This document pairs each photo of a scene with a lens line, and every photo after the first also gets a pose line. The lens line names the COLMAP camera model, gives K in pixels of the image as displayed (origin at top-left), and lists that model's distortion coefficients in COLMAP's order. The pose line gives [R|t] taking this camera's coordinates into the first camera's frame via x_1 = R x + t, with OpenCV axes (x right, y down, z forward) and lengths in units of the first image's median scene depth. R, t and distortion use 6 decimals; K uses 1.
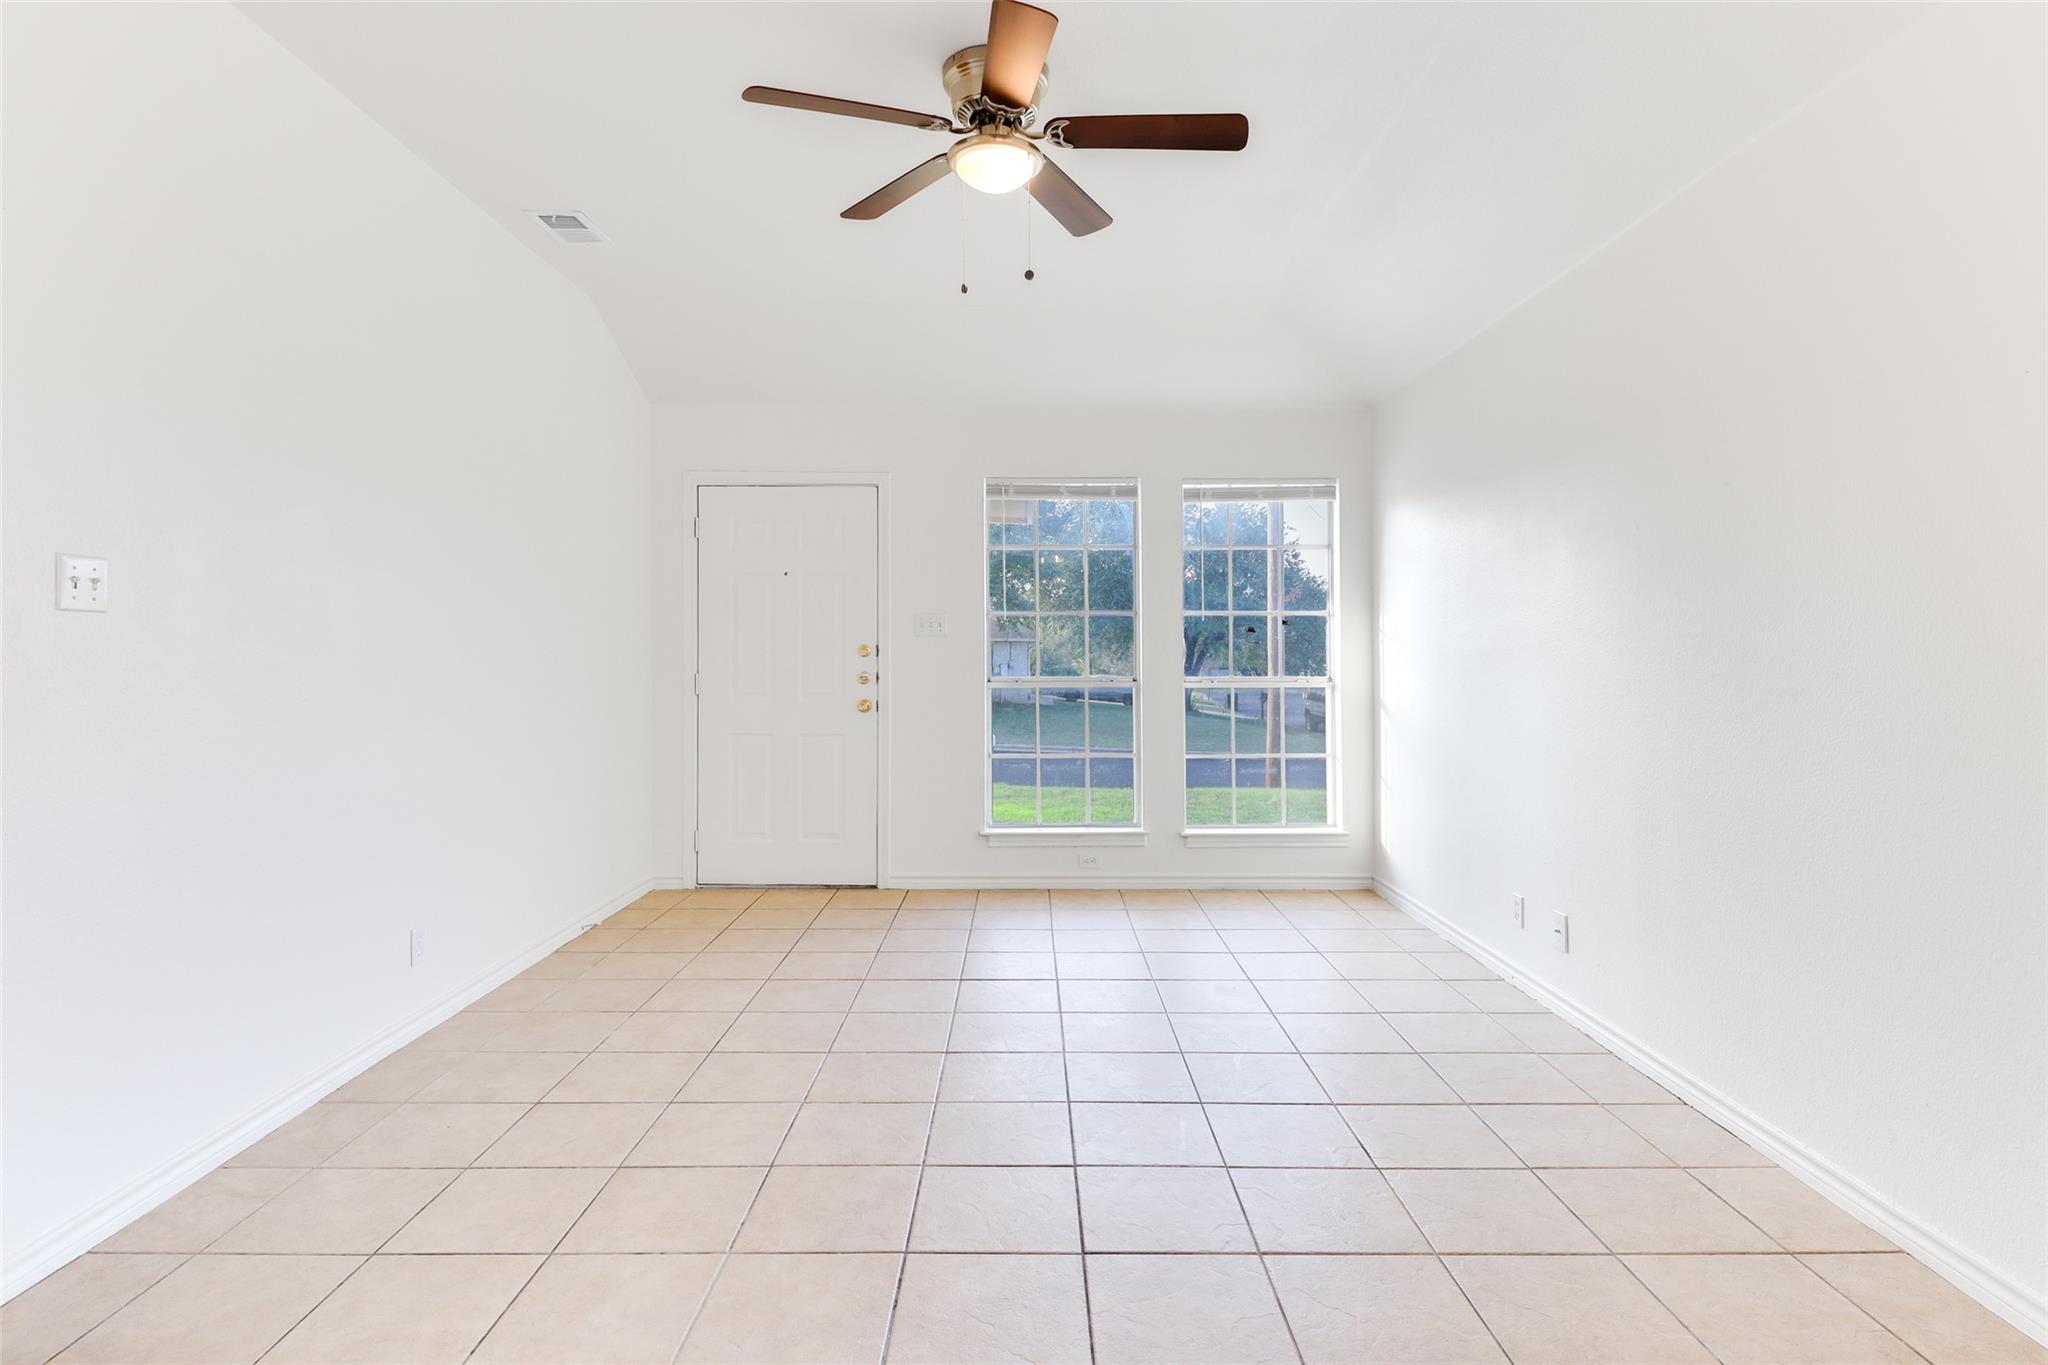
lens RADIAL K [[1056.2, 0, 1031.6], [0, 1056.2, 657.4], [0, 0, 1]] dist [0.000951, 0.000086]
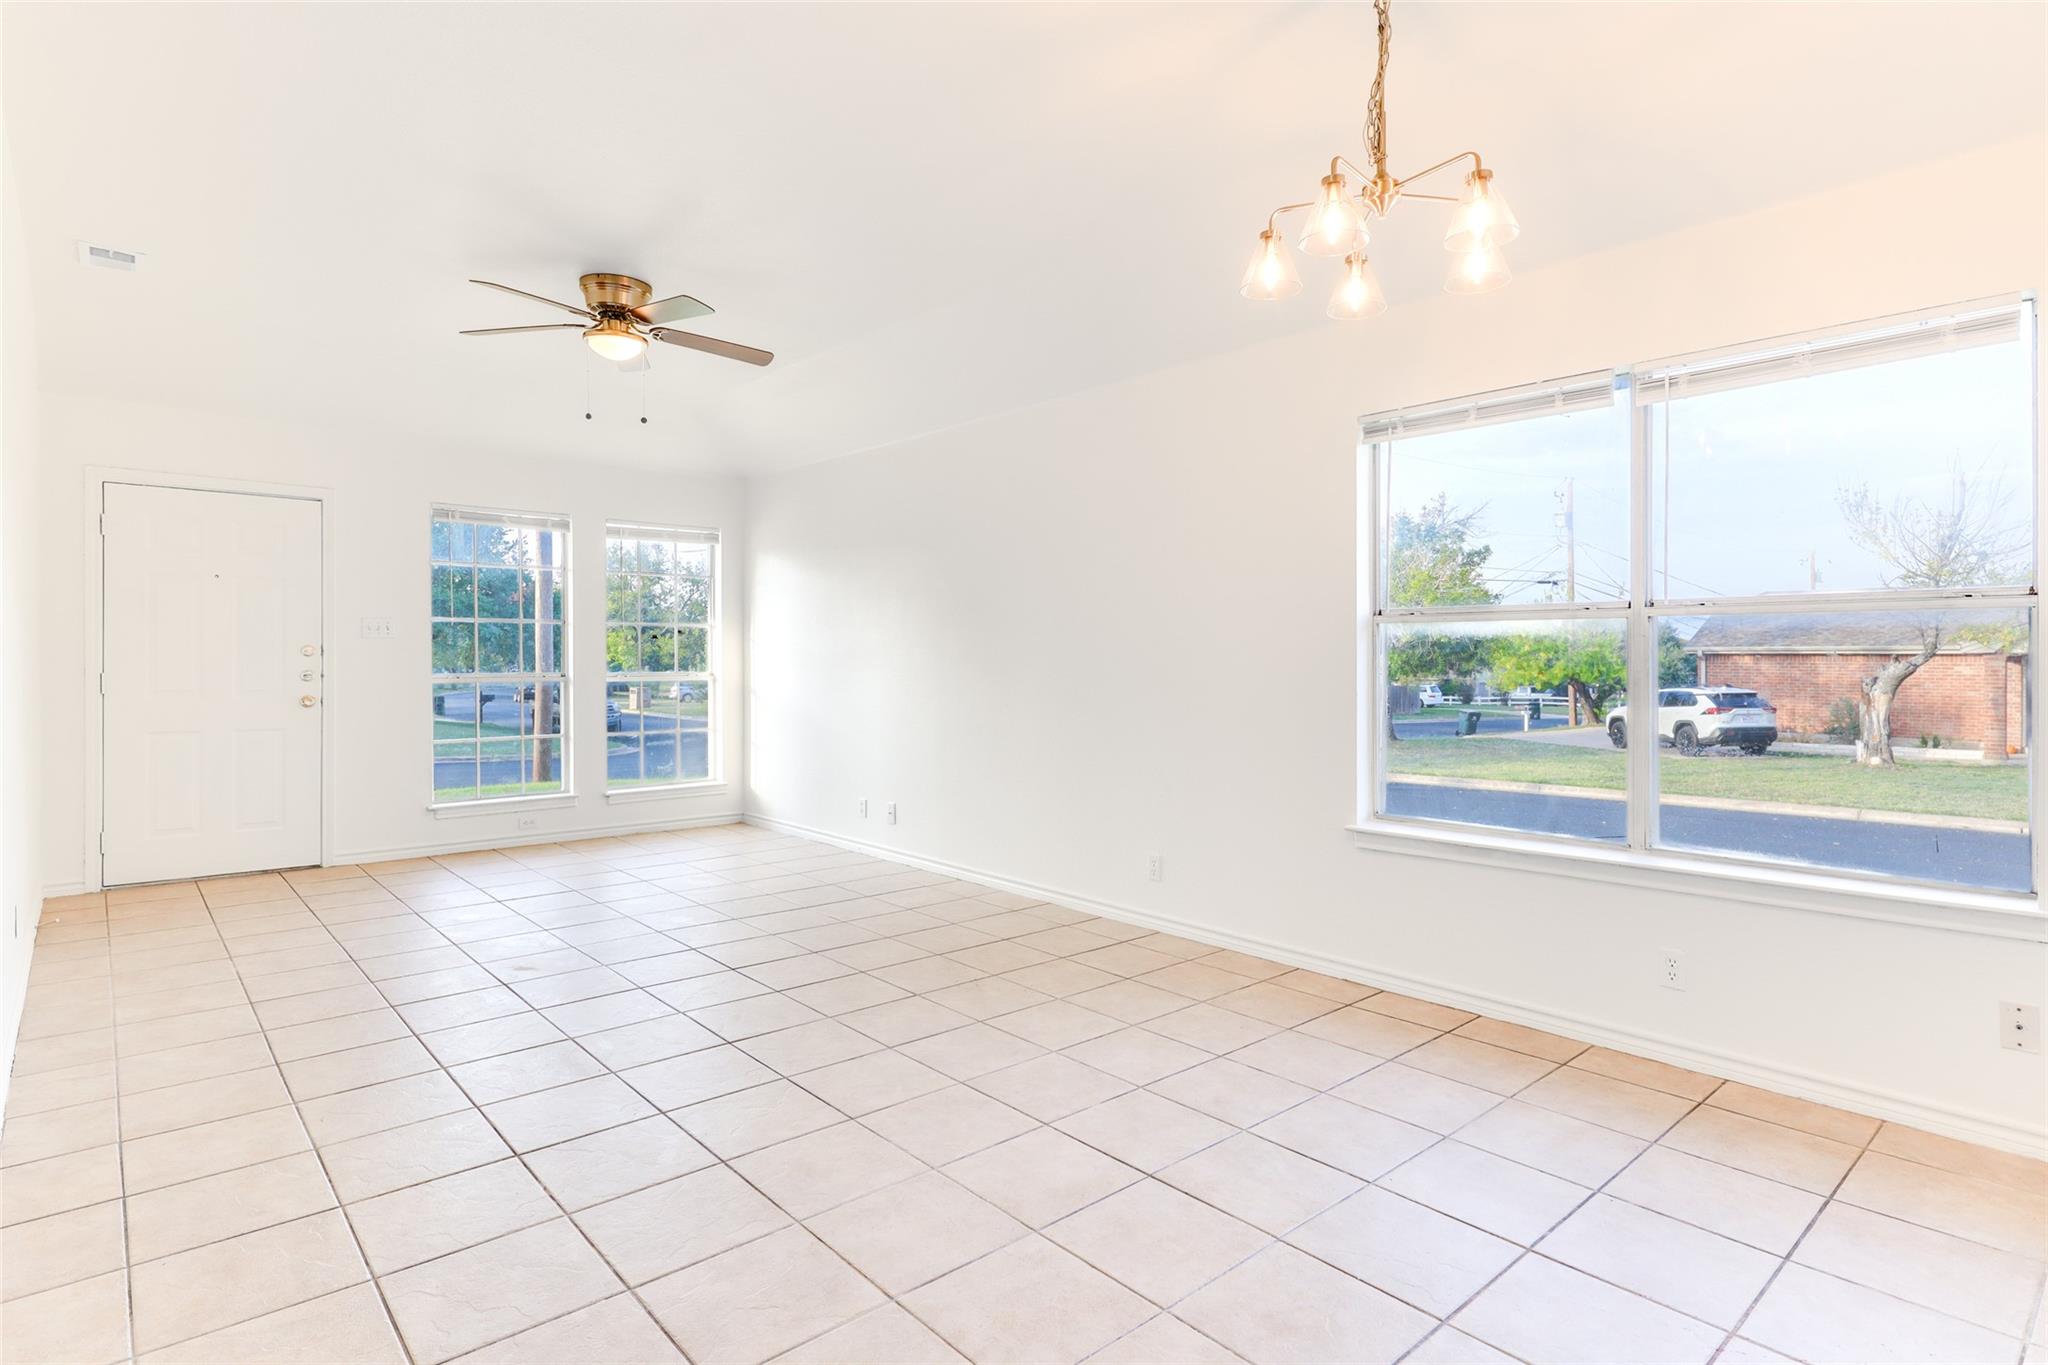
lens RADIAL K [[1056.2, 0, 1031.6], [0, 1056.2, 657.4], [0, 0, 1]] dist [0.000951, 0.000086]
pose [[0.749660, 0.002676, 0.661818, -0.321031], [-0.003081, 0.999995, -0.000553, -0.001247], [-0.661816, -0.001625, 0.749664, -0.313814]]
